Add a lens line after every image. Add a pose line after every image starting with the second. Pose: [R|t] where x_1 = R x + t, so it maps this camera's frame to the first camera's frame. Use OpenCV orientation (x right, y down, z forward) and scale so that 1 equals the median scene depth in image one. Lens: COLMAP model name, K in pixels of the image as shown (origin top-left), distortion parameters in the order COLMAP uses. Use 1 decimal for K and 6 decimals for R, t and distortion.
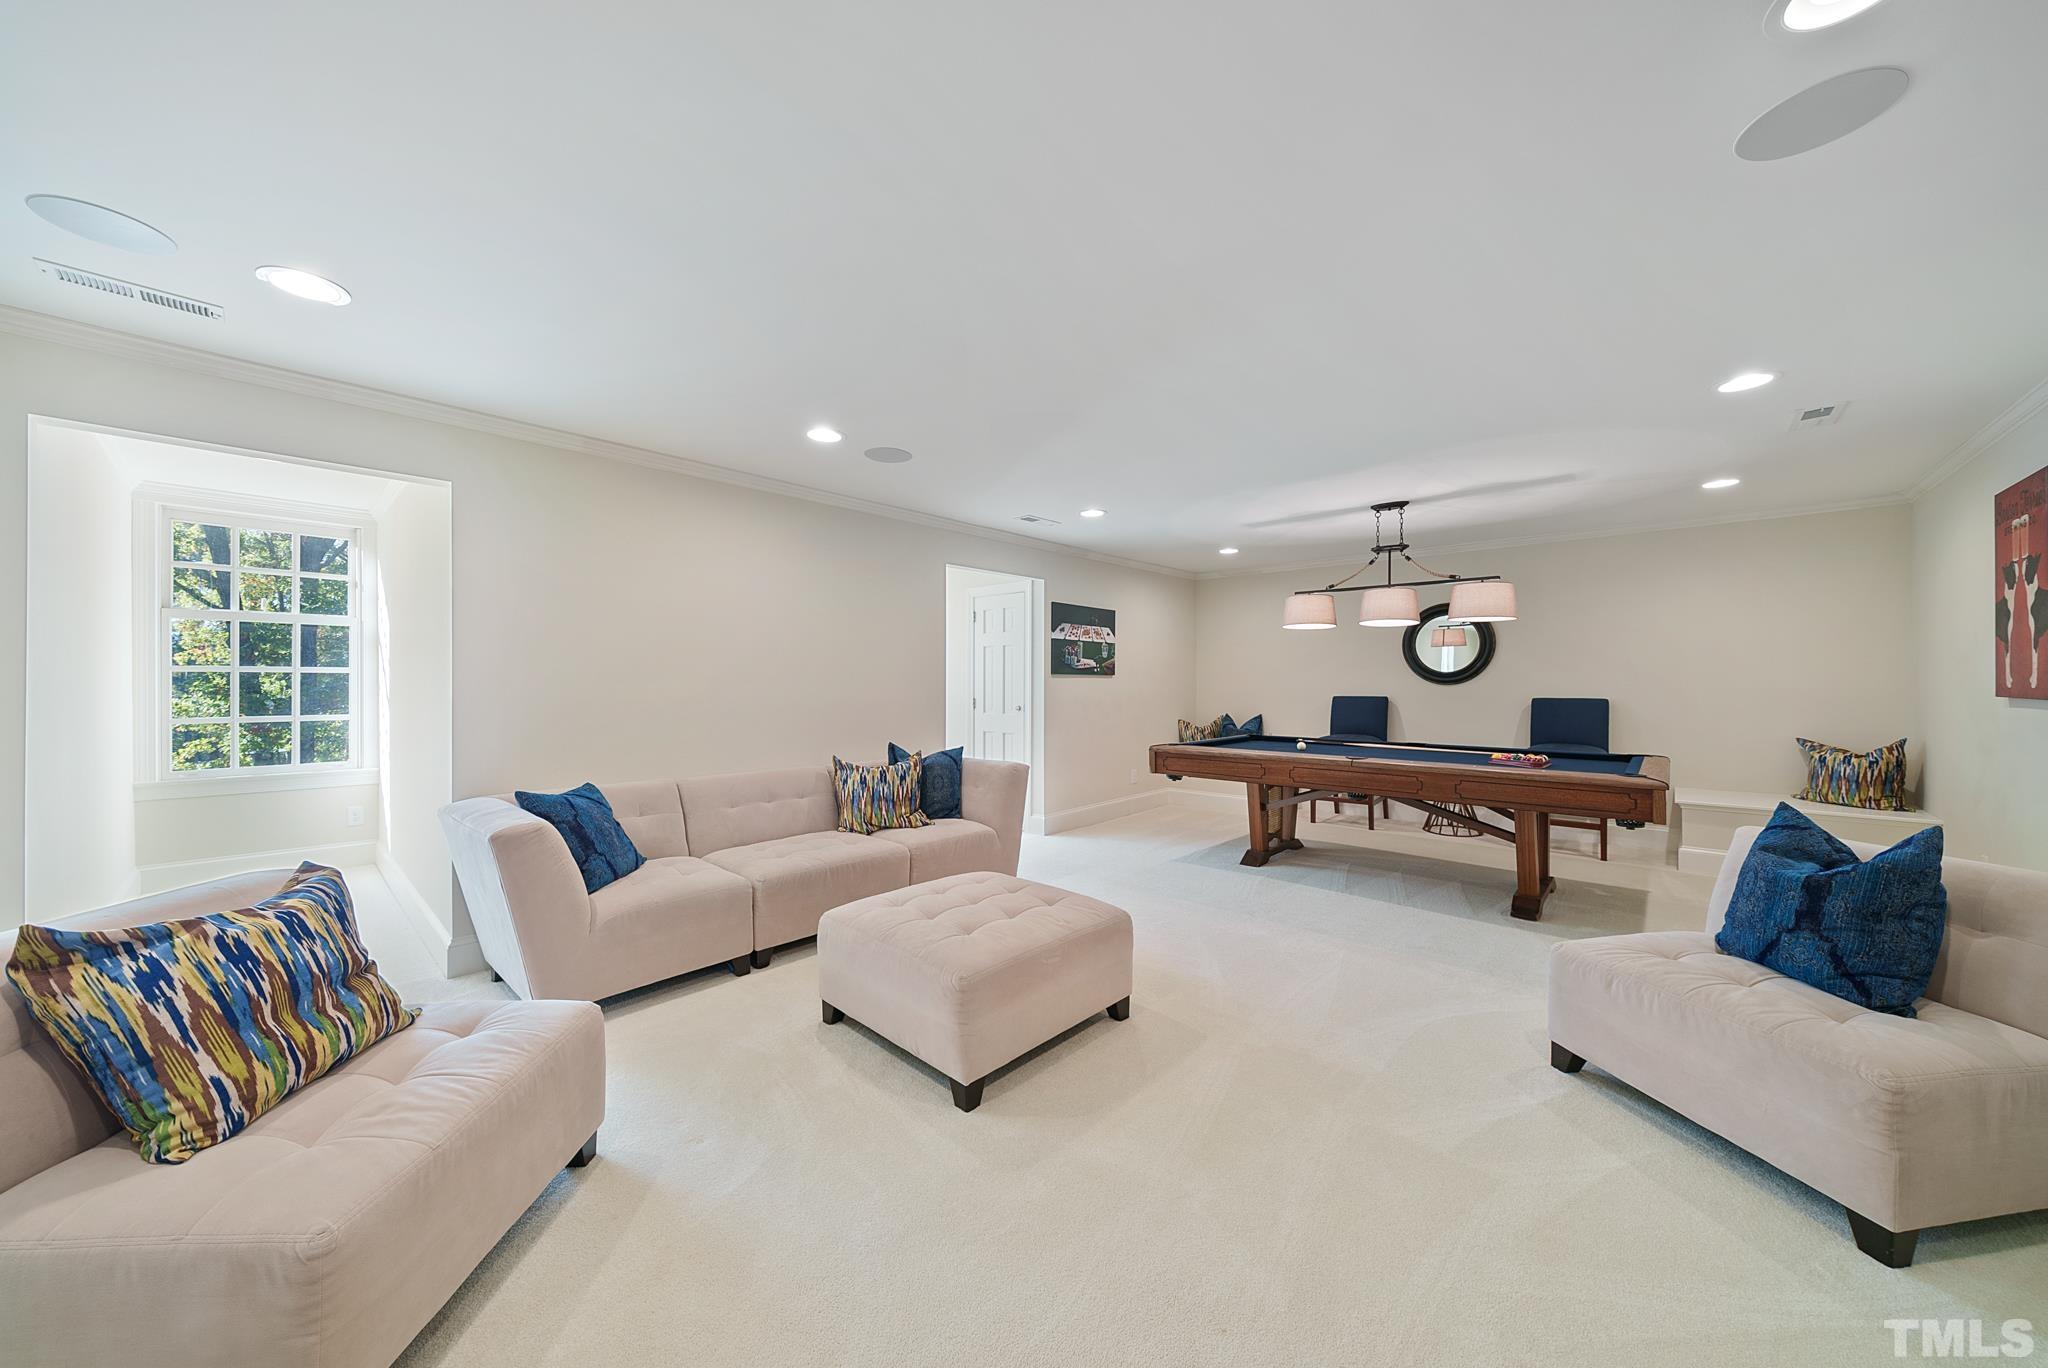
lens RADIAL K [[724.6, 0, 1024.3], [0, 724.6, 687.1], [0, 0, 1]] dist [-0.003002, -0.000181]
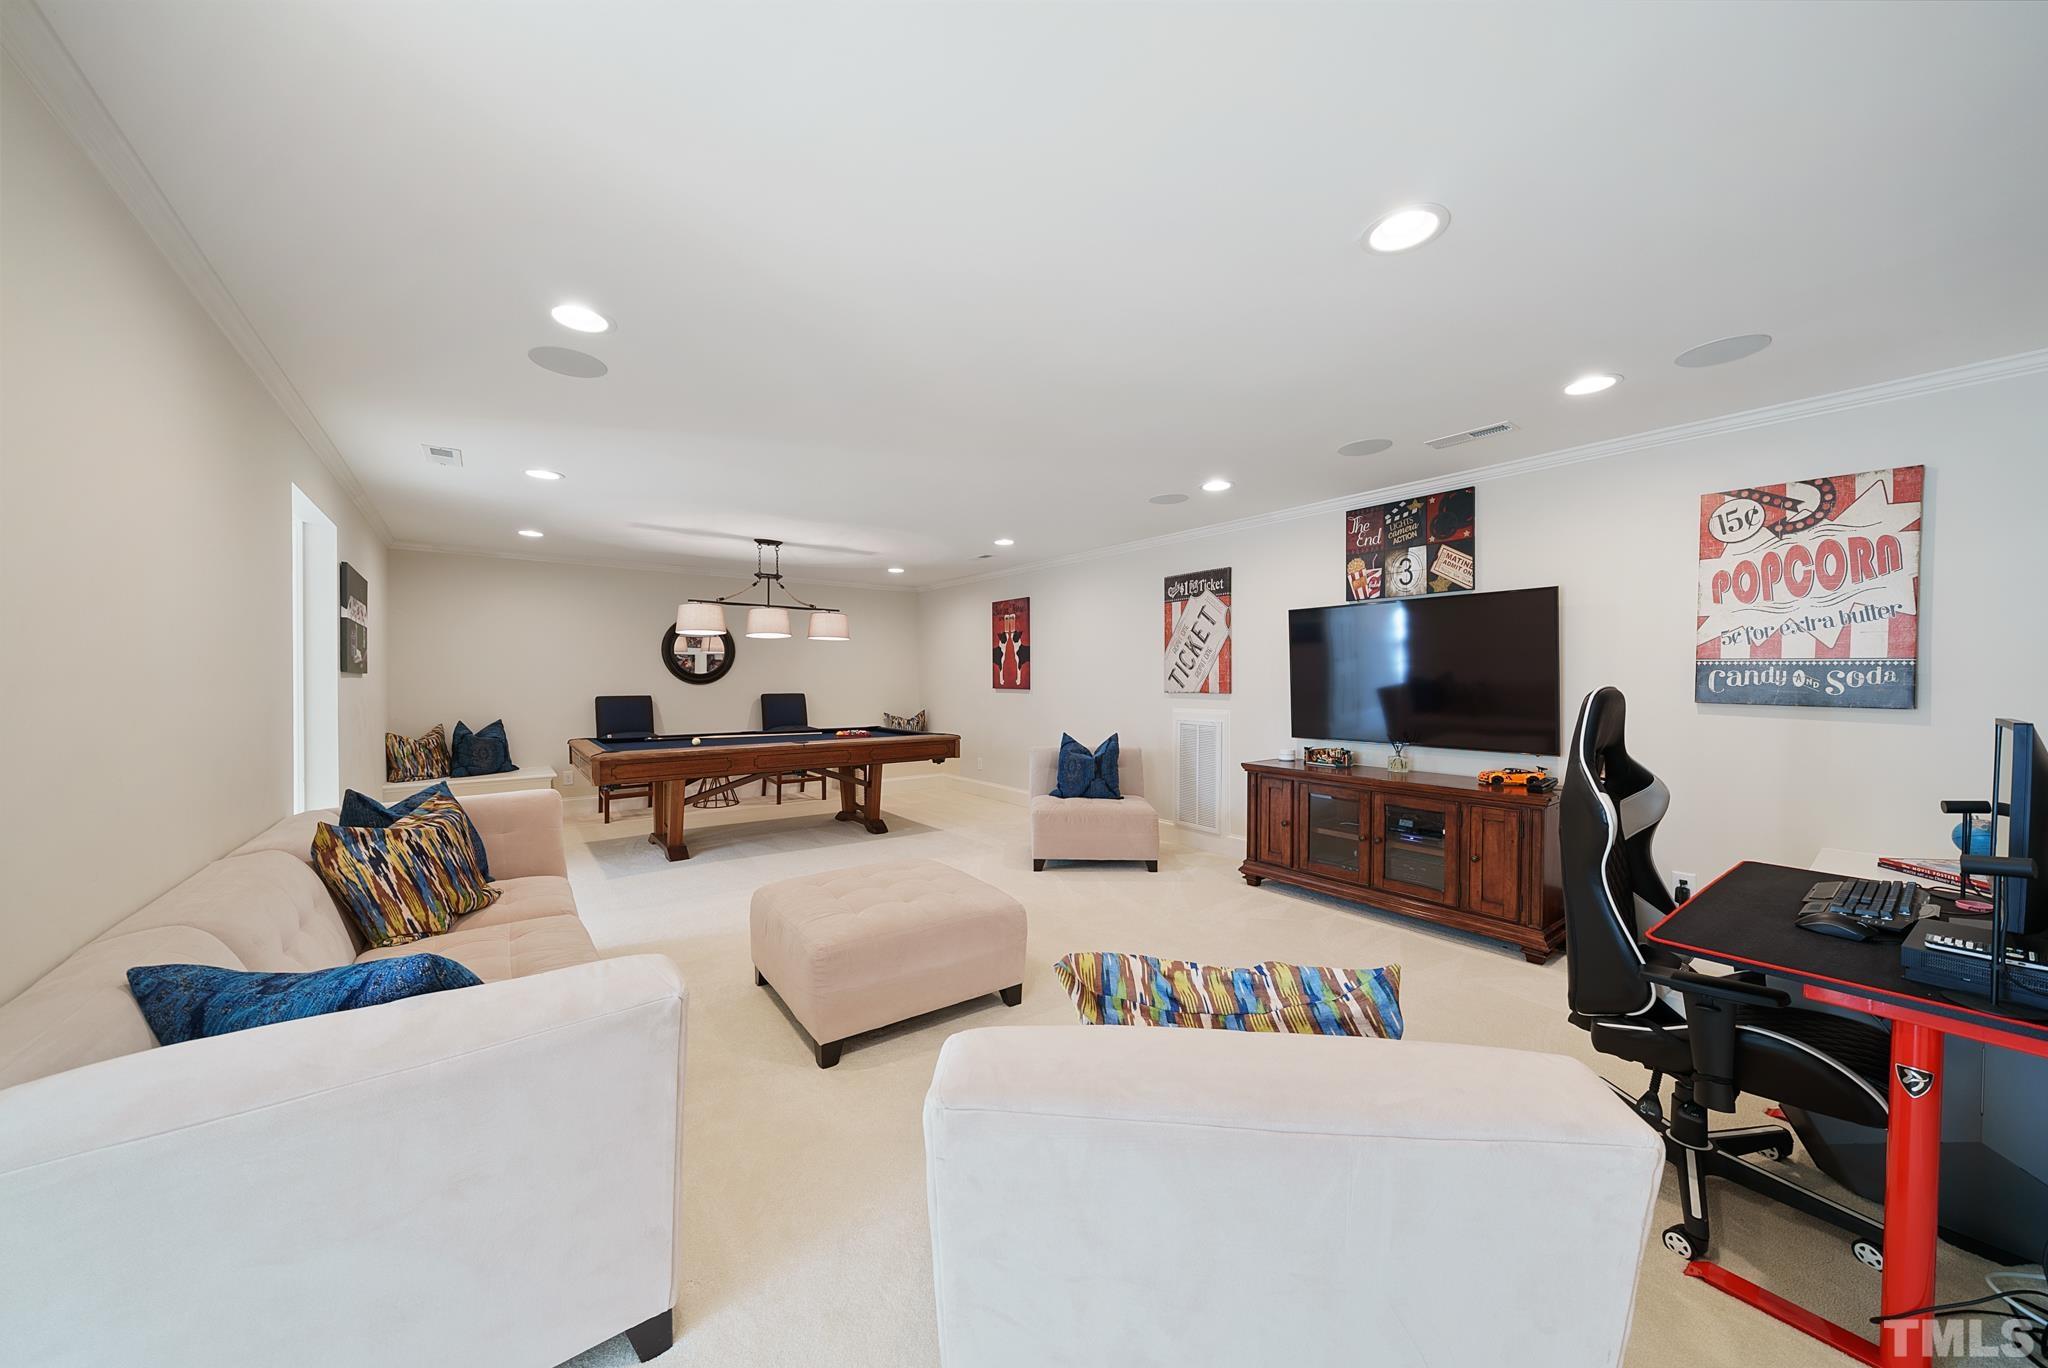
lens RADIAL K [[724.6, 0, 1024.3], [0, 724.6, 687.1], [0, 0, 1]] dist [-0.003002, -0.000181]
pose [[0.145803, -0.011029, 0.989252, -0.671834], [0.006291, 0.999928, 0.010220, -0.009500], [-0.989294, 0.004733, 0.145862, 0.380736]]
